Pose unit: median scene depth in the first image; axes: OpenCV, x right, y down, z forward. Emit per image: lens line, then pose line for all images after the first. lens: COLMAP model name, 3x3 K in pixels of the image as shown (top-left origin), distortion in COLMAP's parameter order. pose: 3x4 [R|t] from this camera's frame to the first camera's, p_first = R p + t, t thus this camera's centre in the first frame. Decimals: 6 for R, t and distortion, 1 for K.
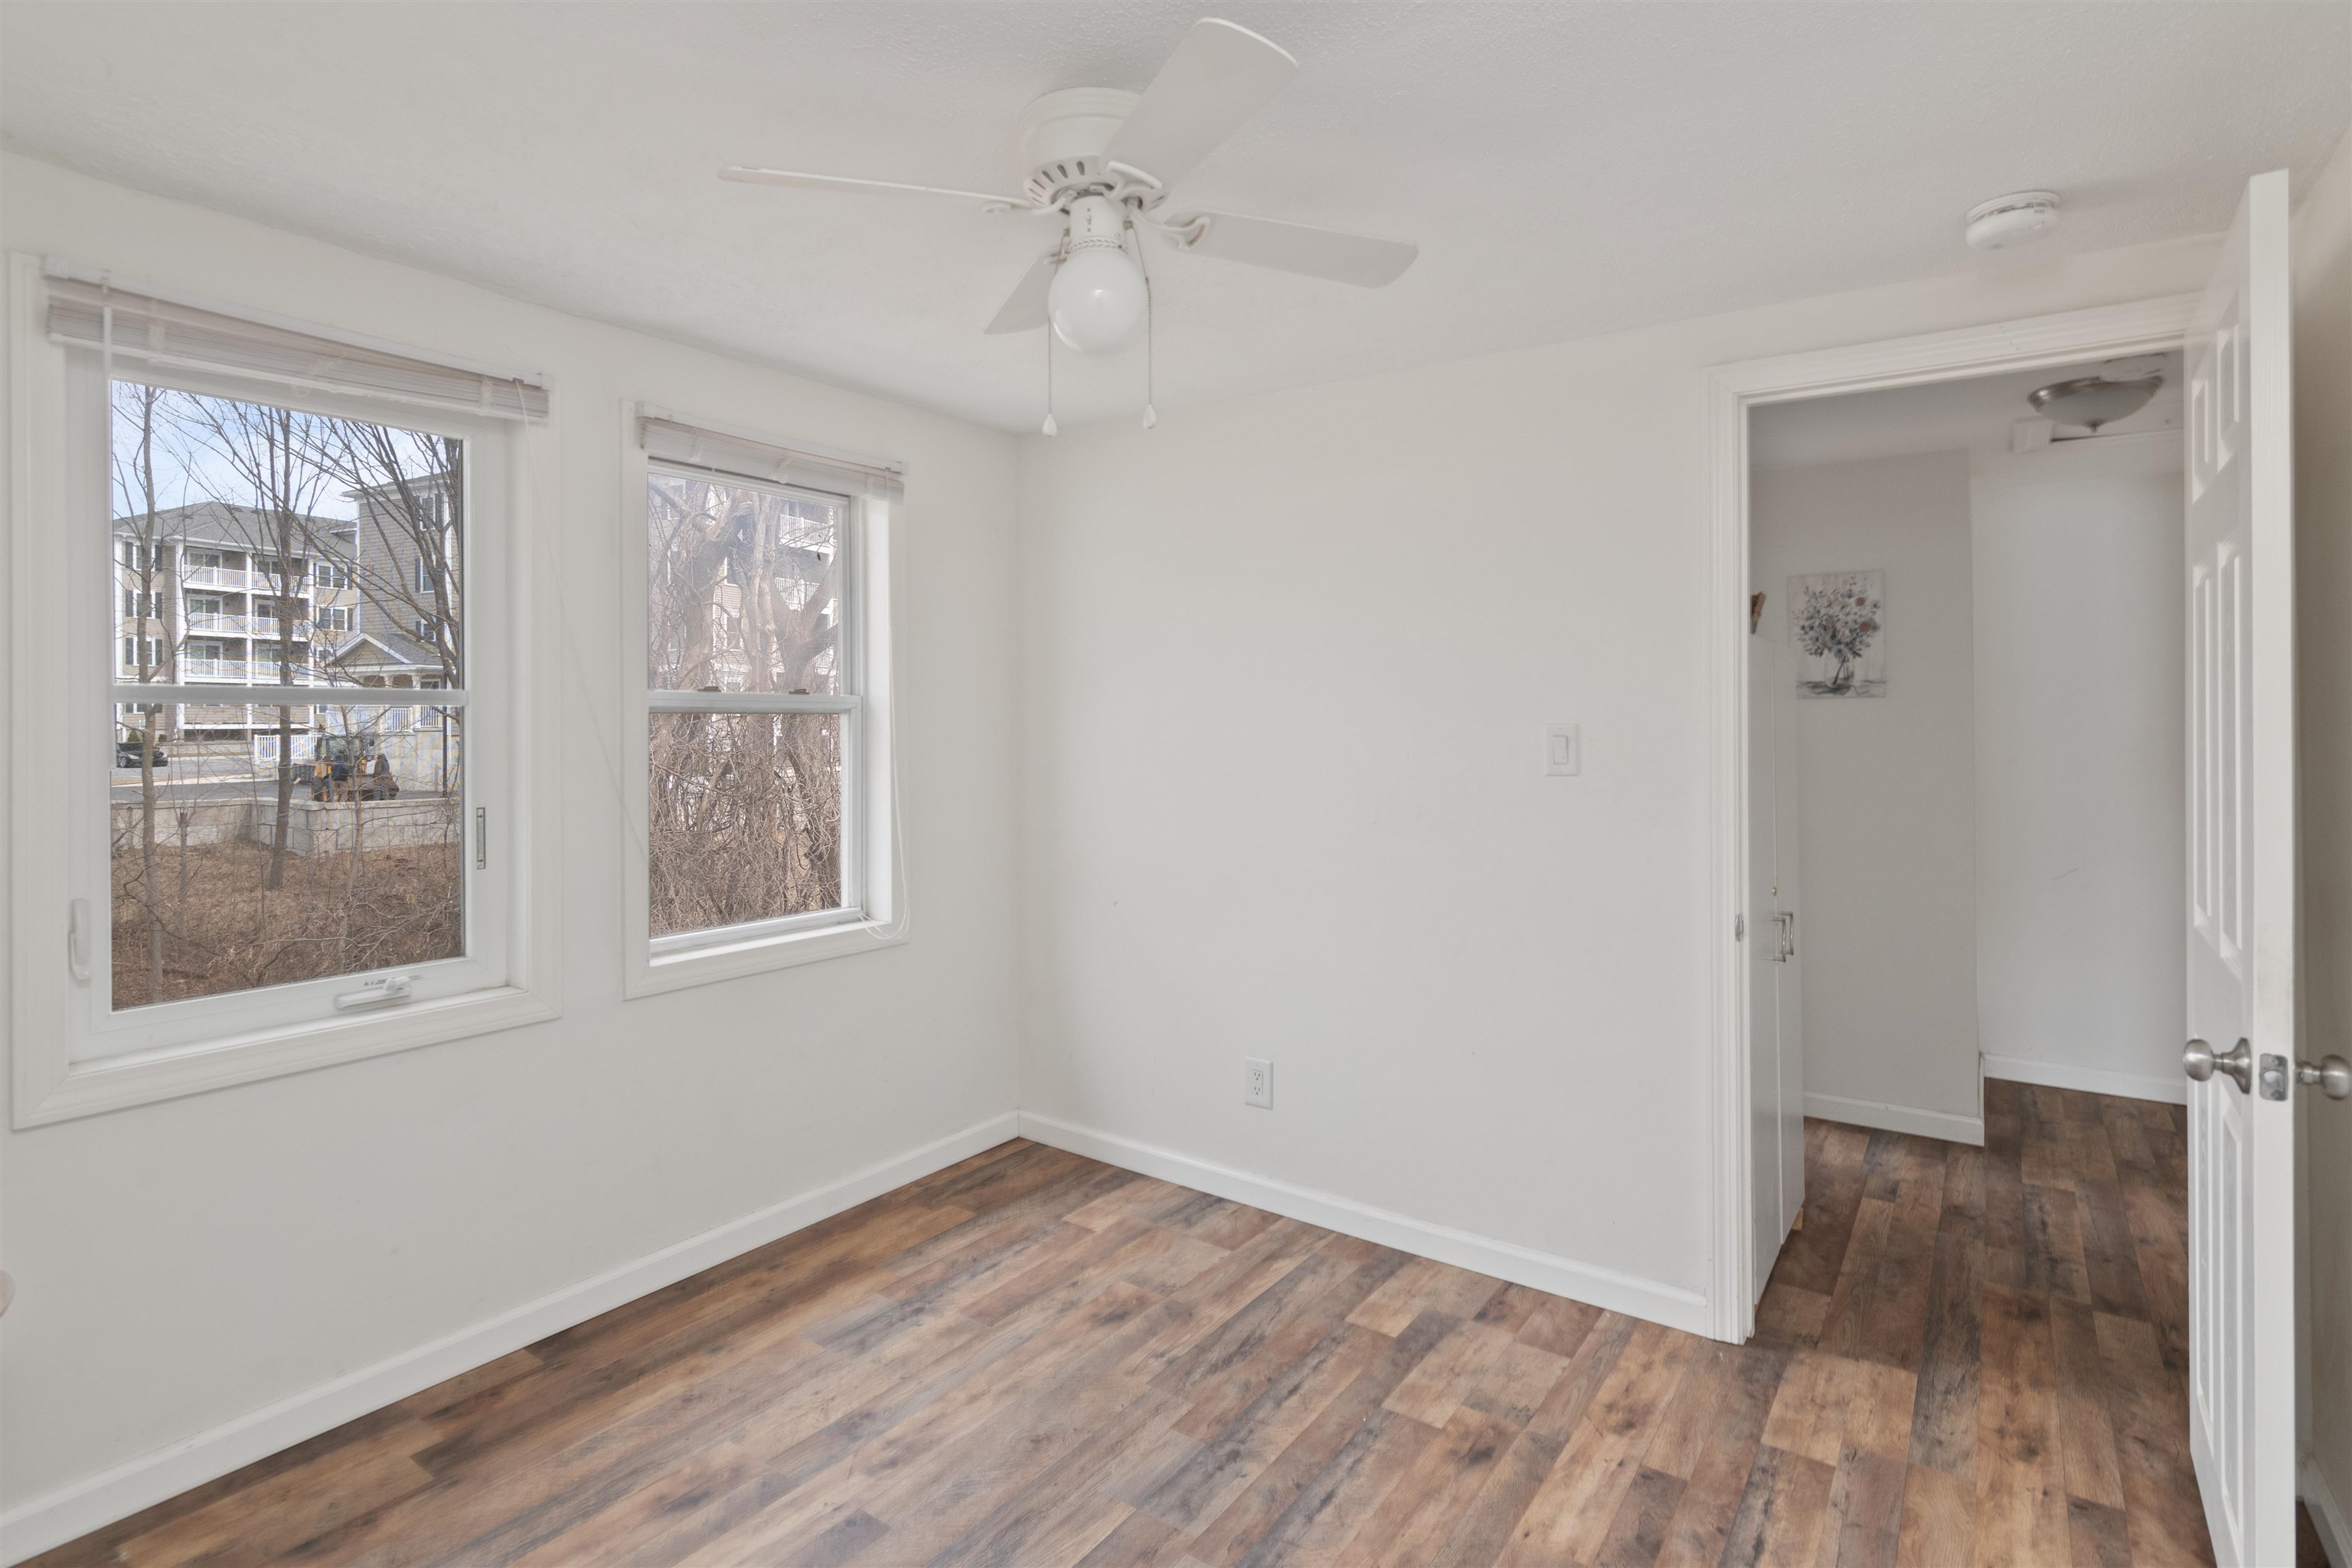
lens RADIAL K [[1149.5, 0, 1194.2], [0, 1149.5, 715.1], [0, 0, 1]] dist [0.000658, 0.001112]
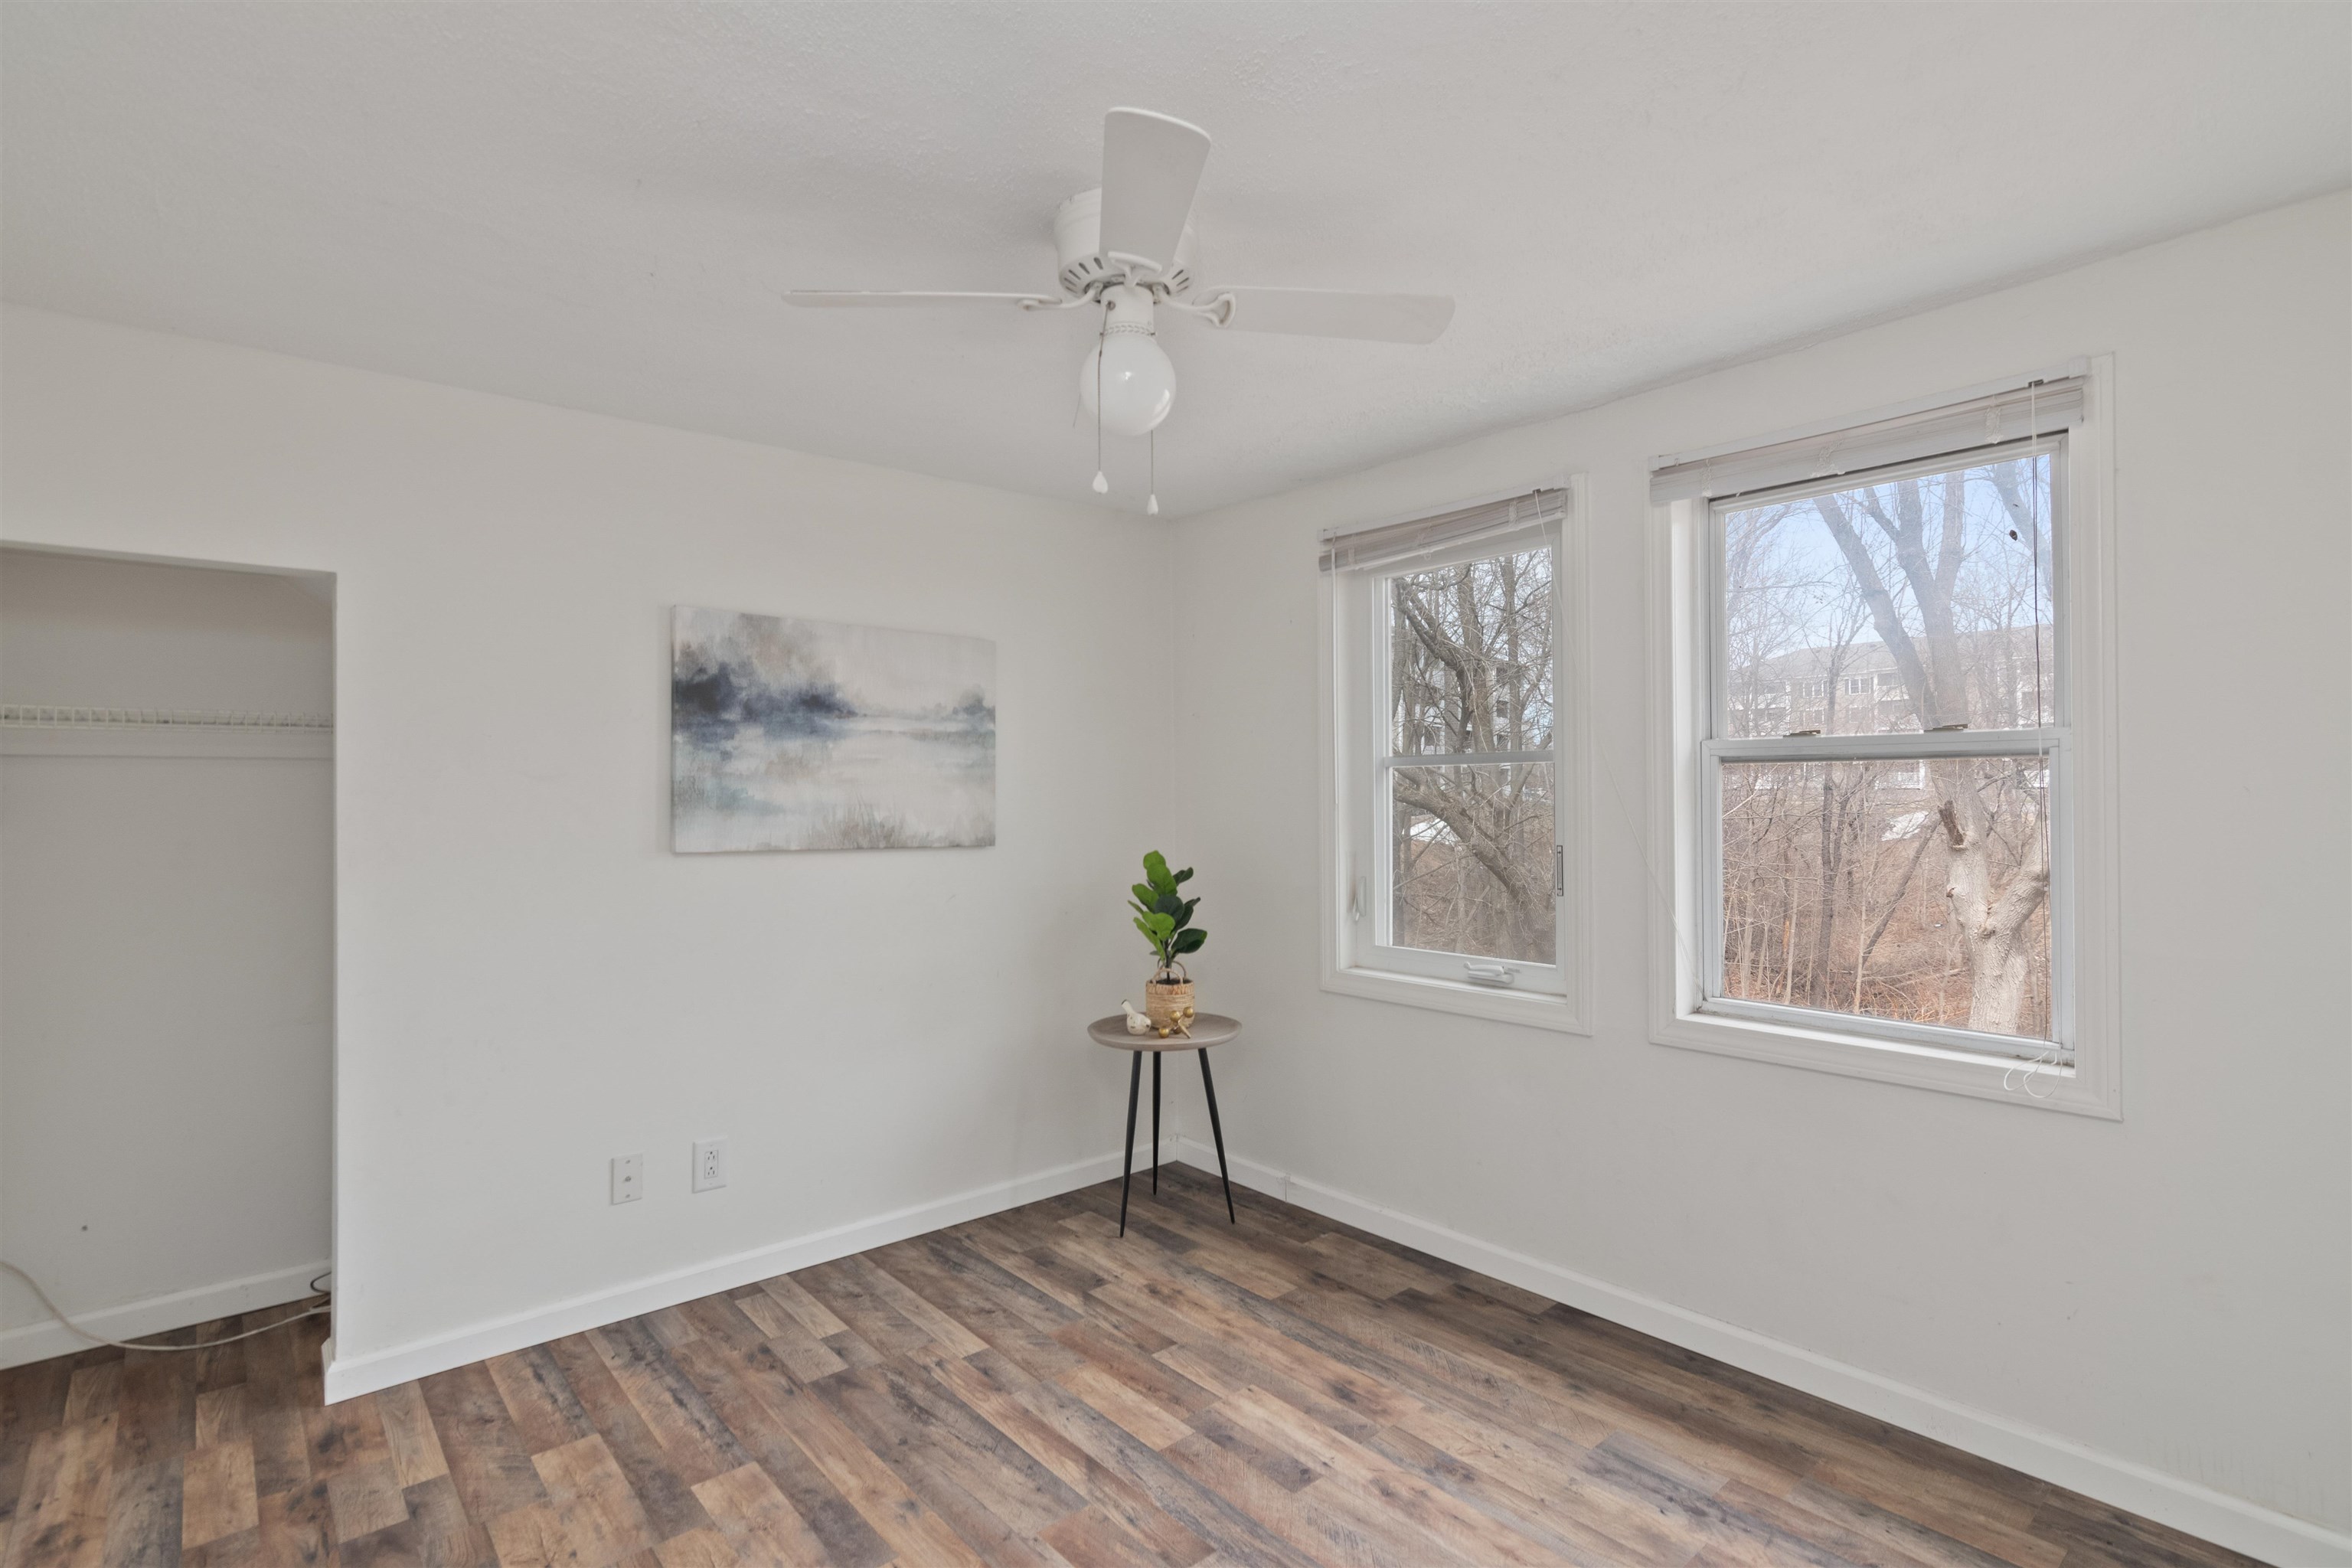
lens RADIAL K [[1149.5, 0, 1184.7], [0, 1149.5, 778.9], [0, 0, 1]] dist [0.000658, 0.001112]
pose [[-0.240450, -0.011220, -0.970597, 0.709710], [0.008828, 0.999867, -0.013745, 0.026237], [0.970621, -0.011874, -0.240319, 0.983311]]
